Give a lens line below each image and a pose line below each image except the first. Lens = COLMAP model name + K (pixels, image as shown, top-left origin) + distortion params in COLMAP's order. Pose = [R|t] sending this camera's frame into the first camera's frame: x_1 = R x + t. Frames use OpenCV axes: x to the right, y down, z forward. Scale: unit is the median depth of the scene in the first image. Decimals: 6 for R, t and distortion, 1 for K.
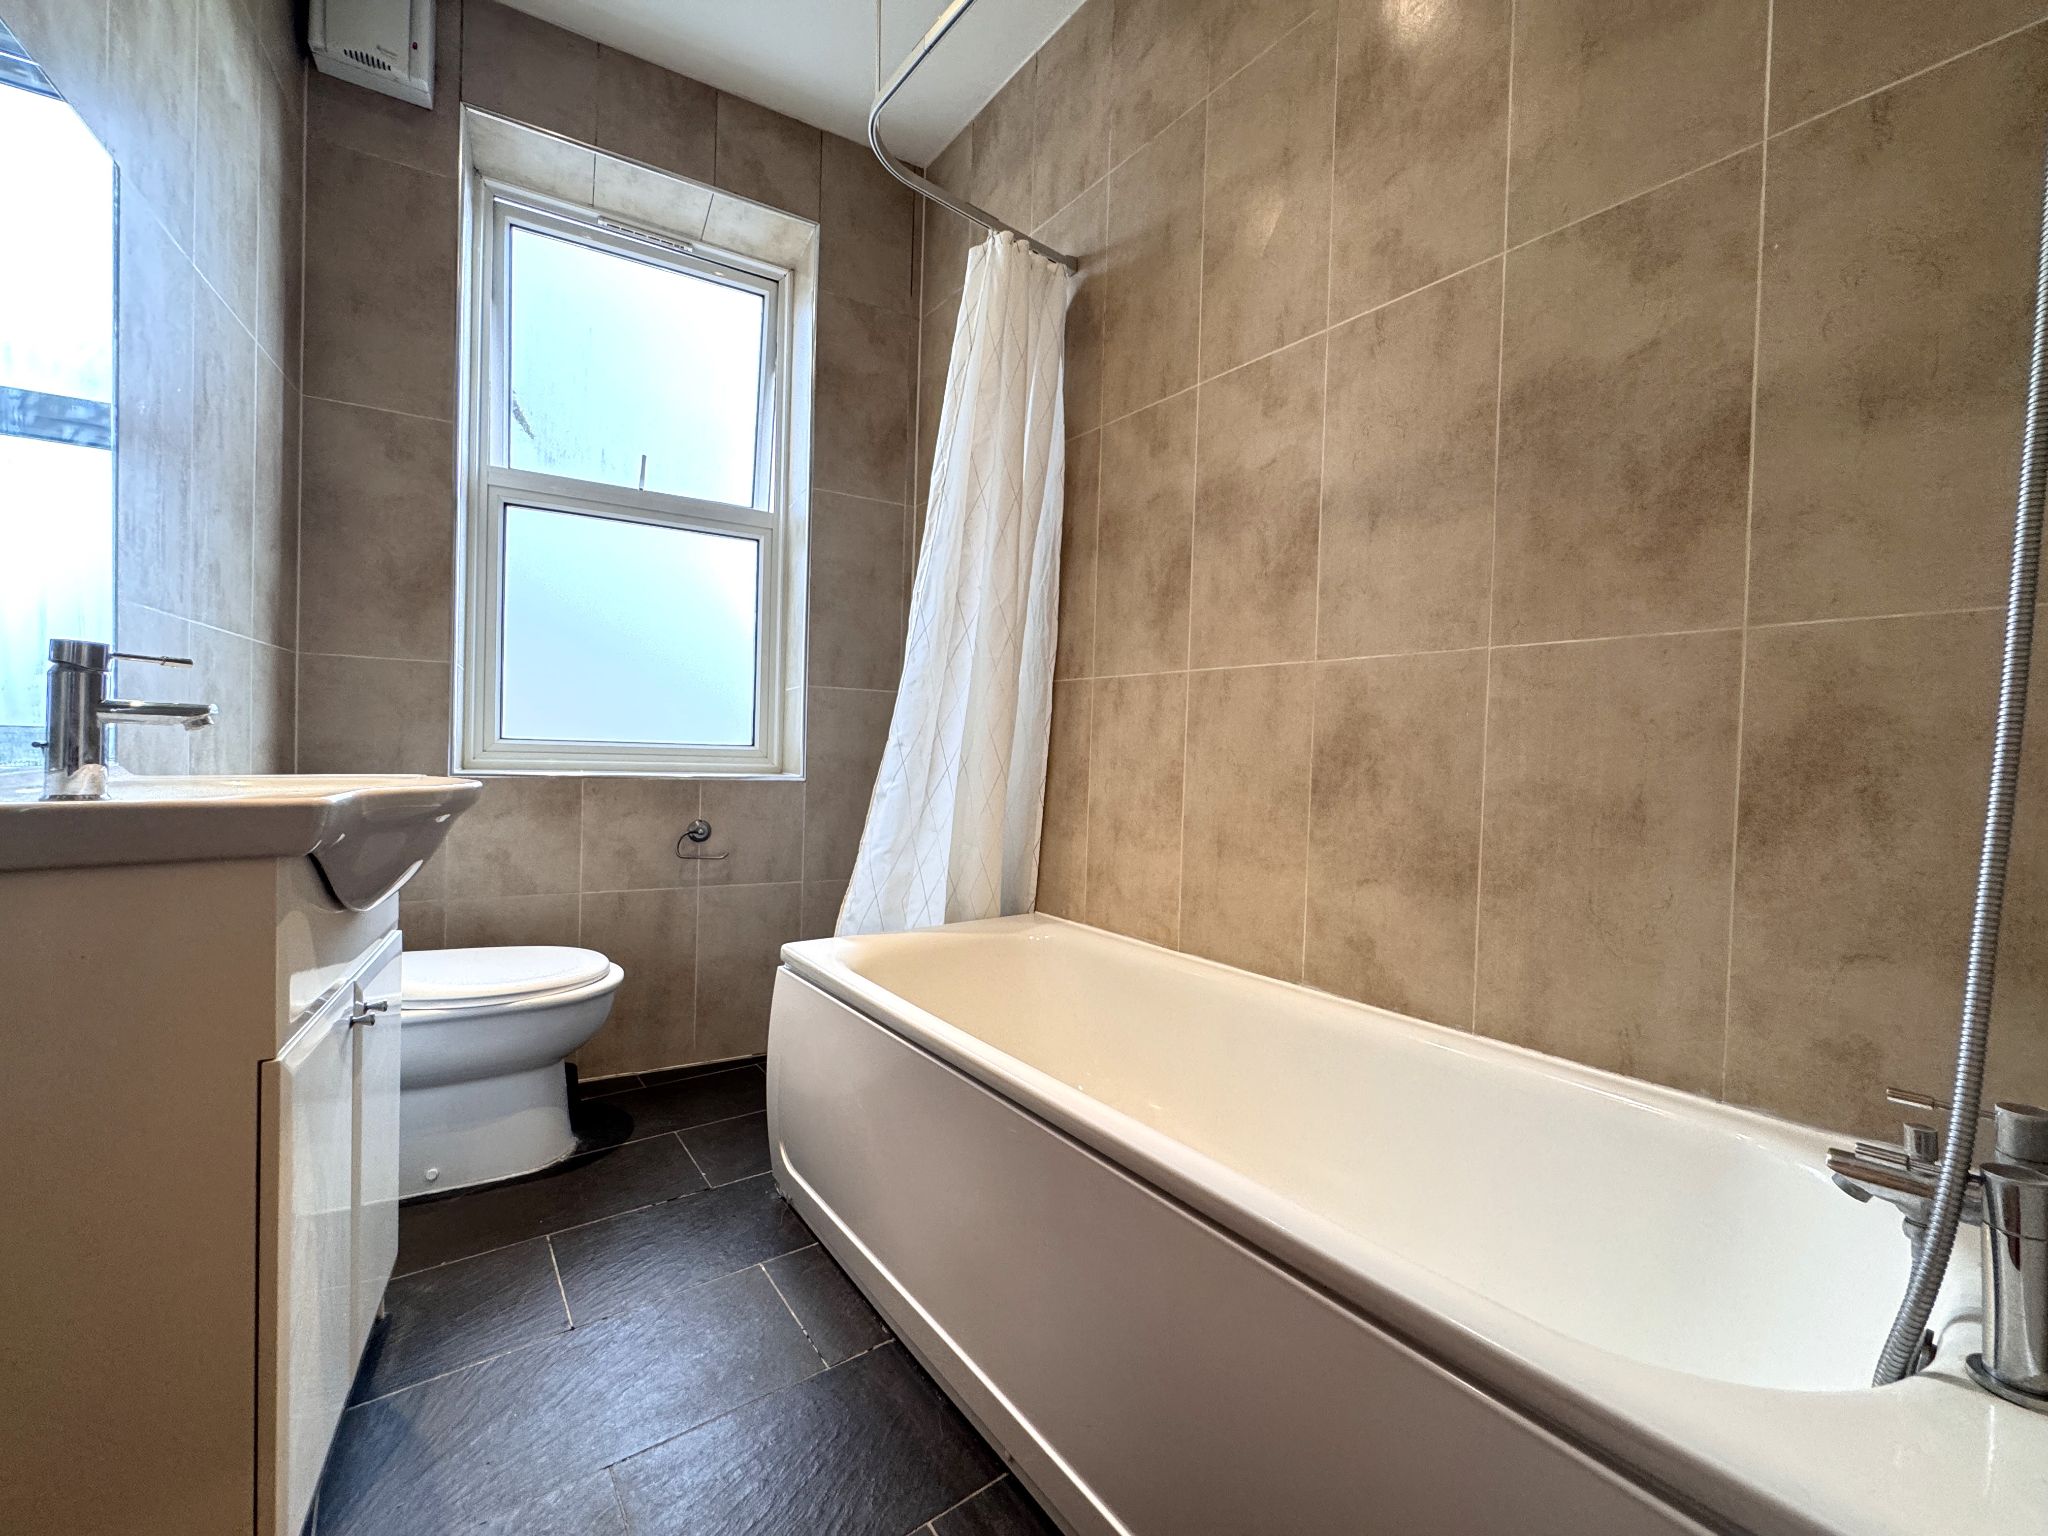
lens RADIAL K [[813.9, 0, 1020.1], [0, 813.9, 767.1], [0, 0, 1]] dist [-0.000601, -0.000718]
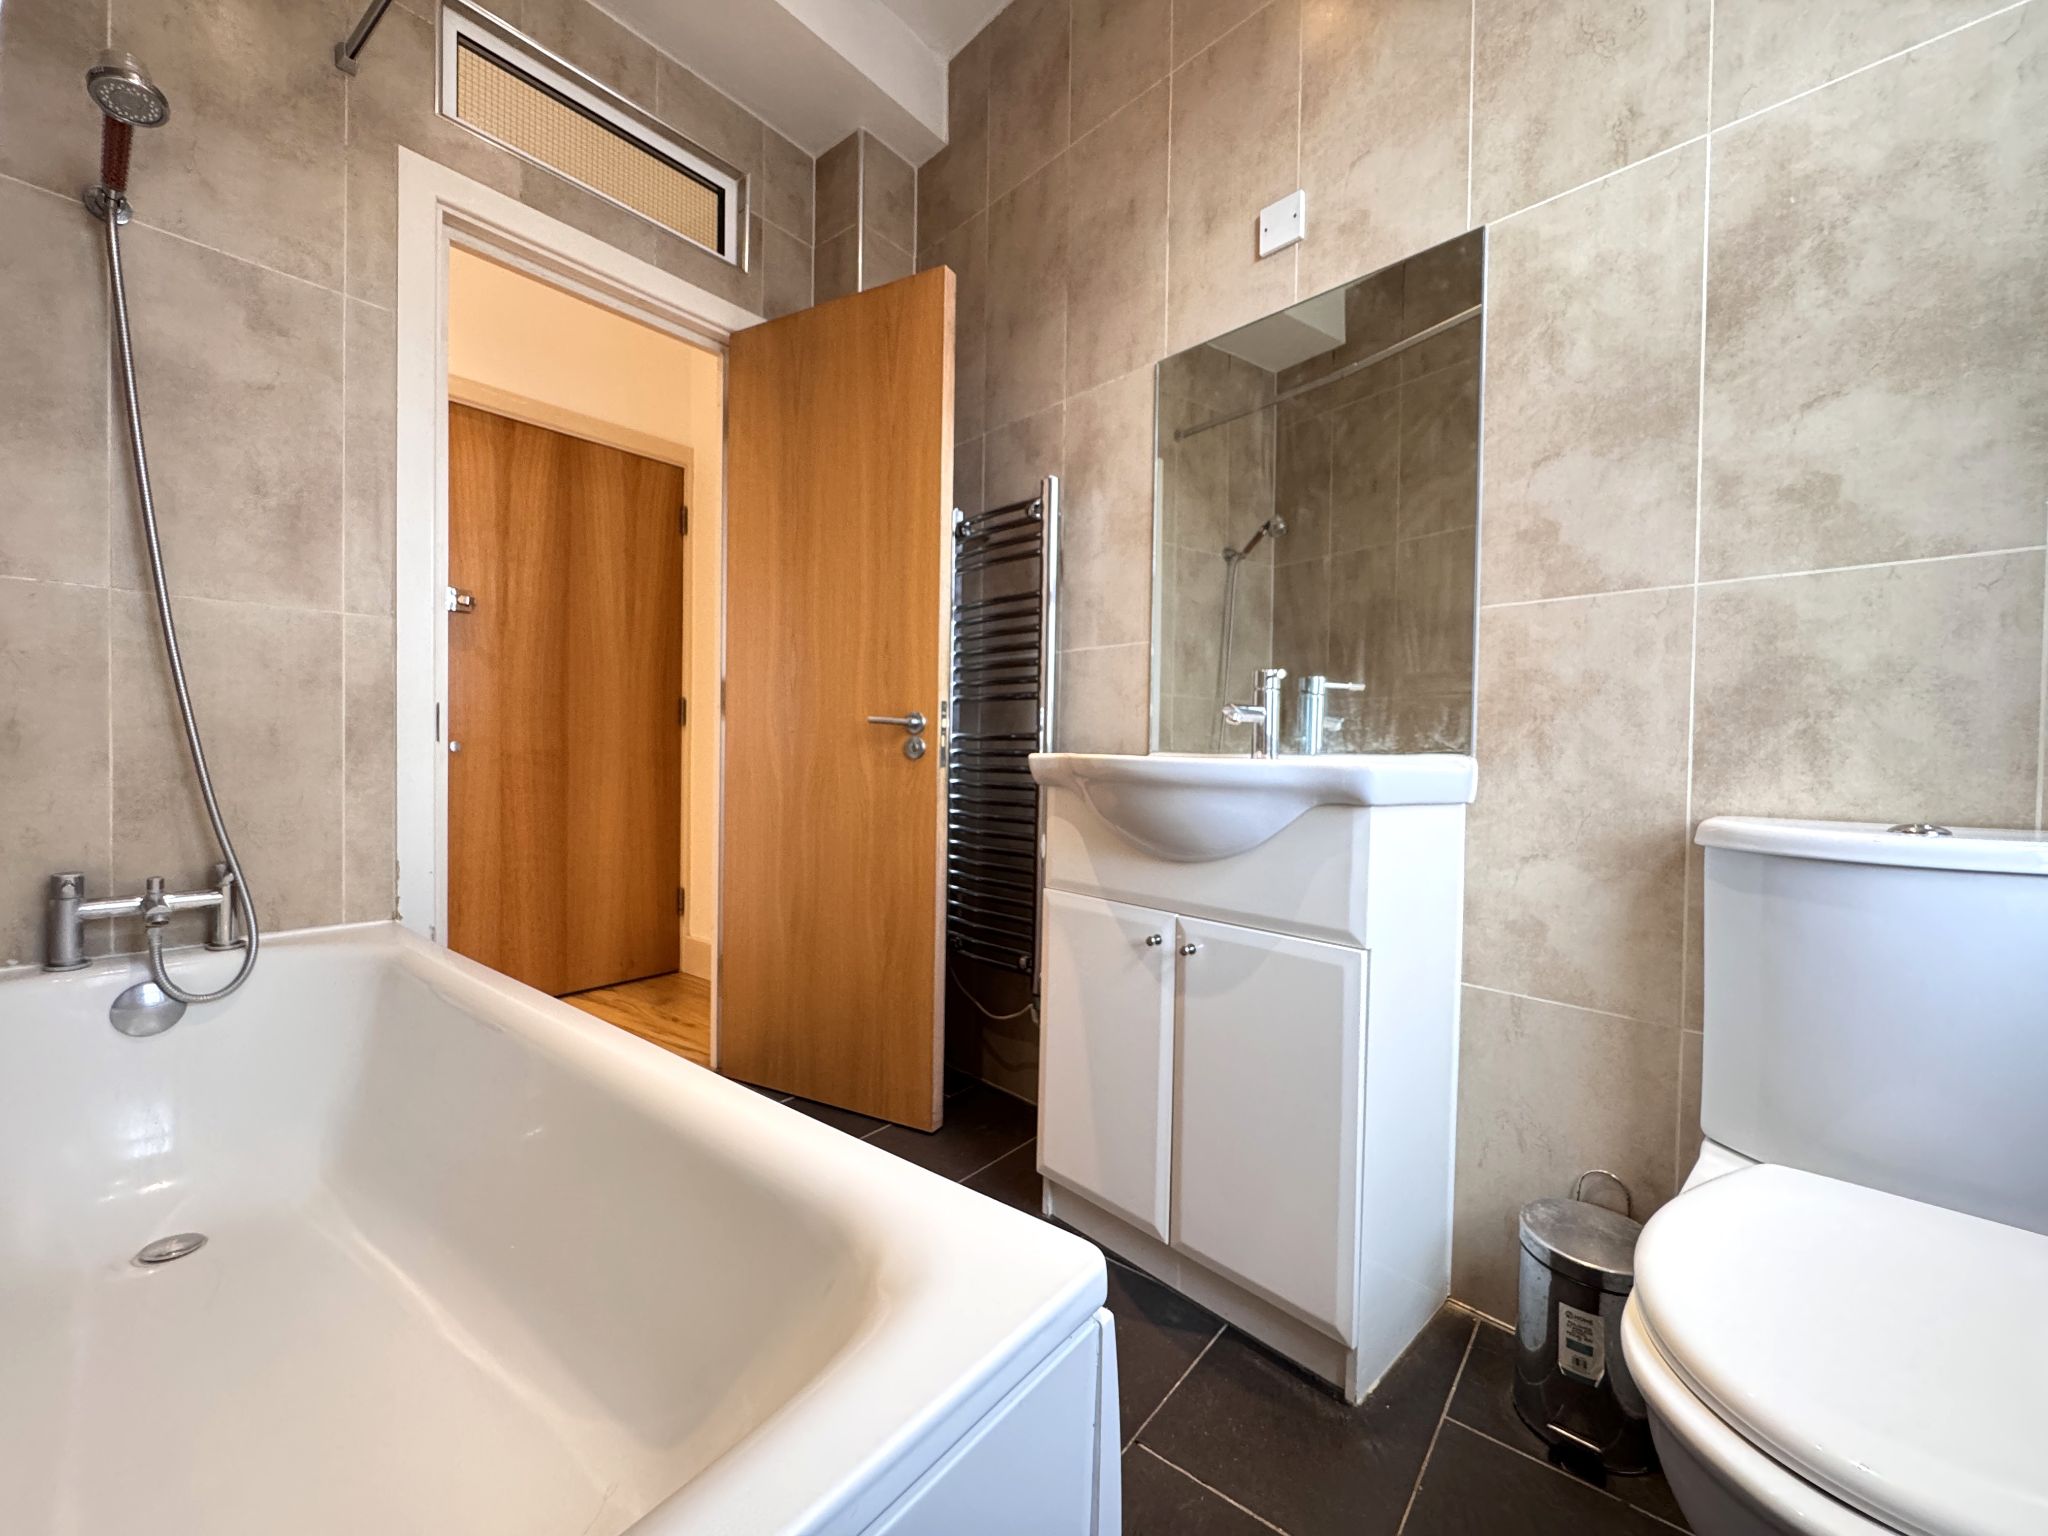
lens RADIAL K [[704.3, 0, 1005.3], [0, 704.3, 726.5], [0, 0, 1]] dist [0.001096, 0.000215]
pose [[0.986853, -0.039359, 0.156754, -0.273399], [0.042201, 0.998999, -0.014840, -0.015909], [-0.156013, 0.021260, 0.987526, 0.347943]]
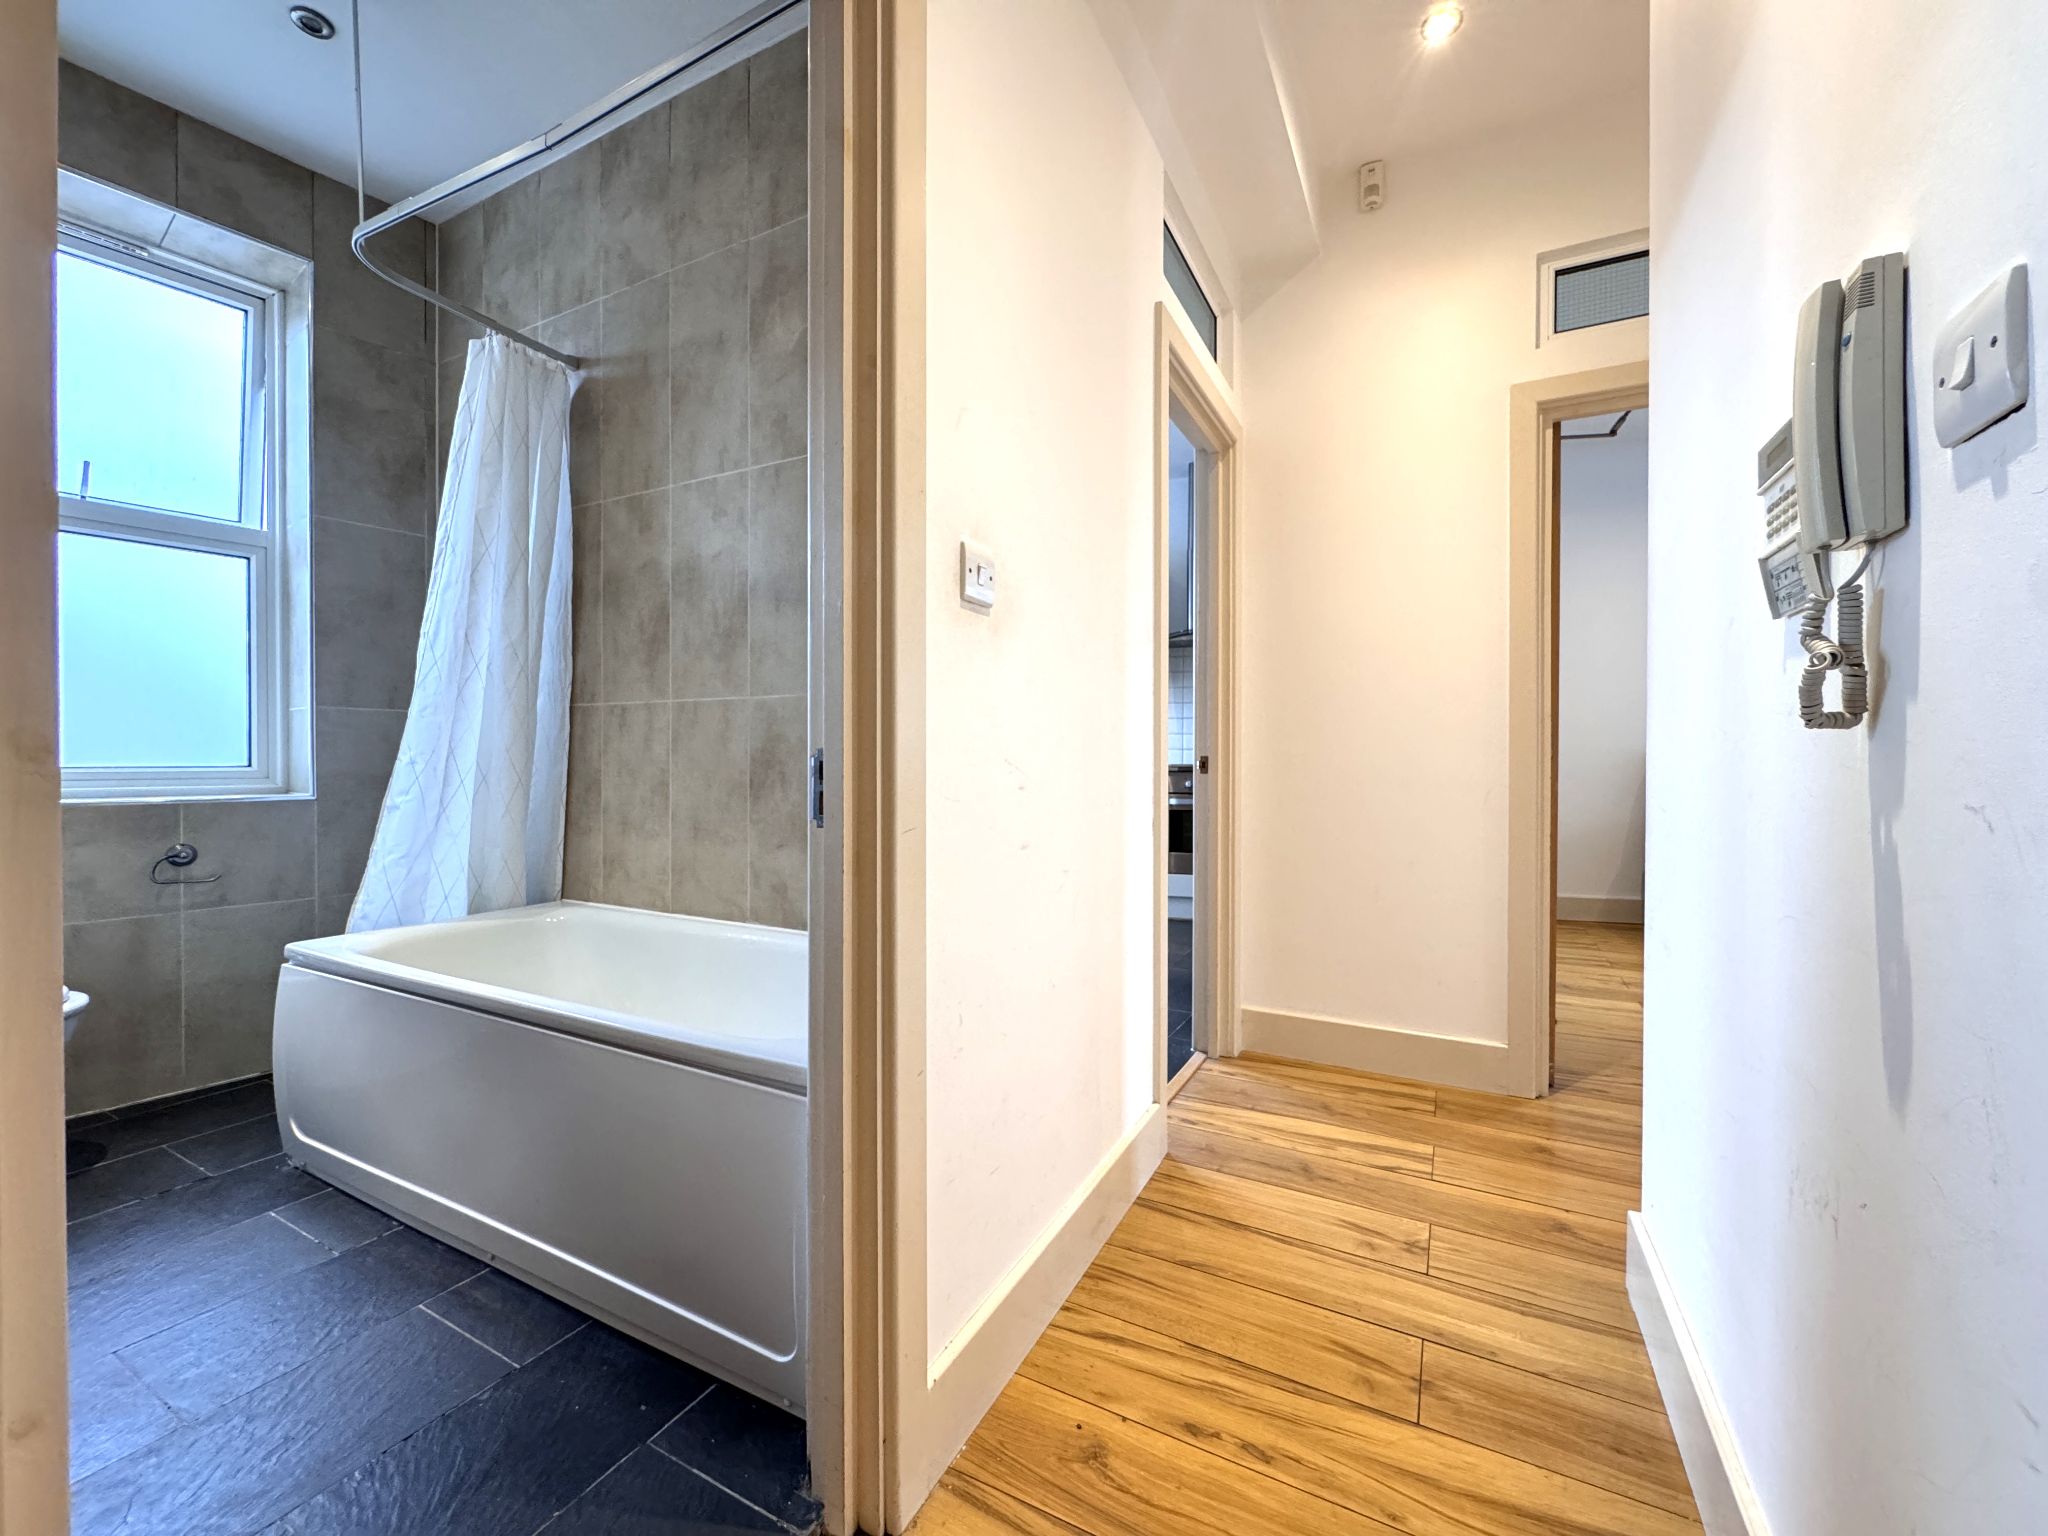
lens RADIAL K [[813.9, 0, 1015.4], [0, 813.9, 771.6], [0, 0, 1]] dist [-0.000601, -0.000718]
pose [[0.907969, -0.032889, 0.417745, 0.140949], [0.033052, 0.999430, 0.006847, 0.005445], [-0.417732, 0.007590, 0.908538, -0.388138]]
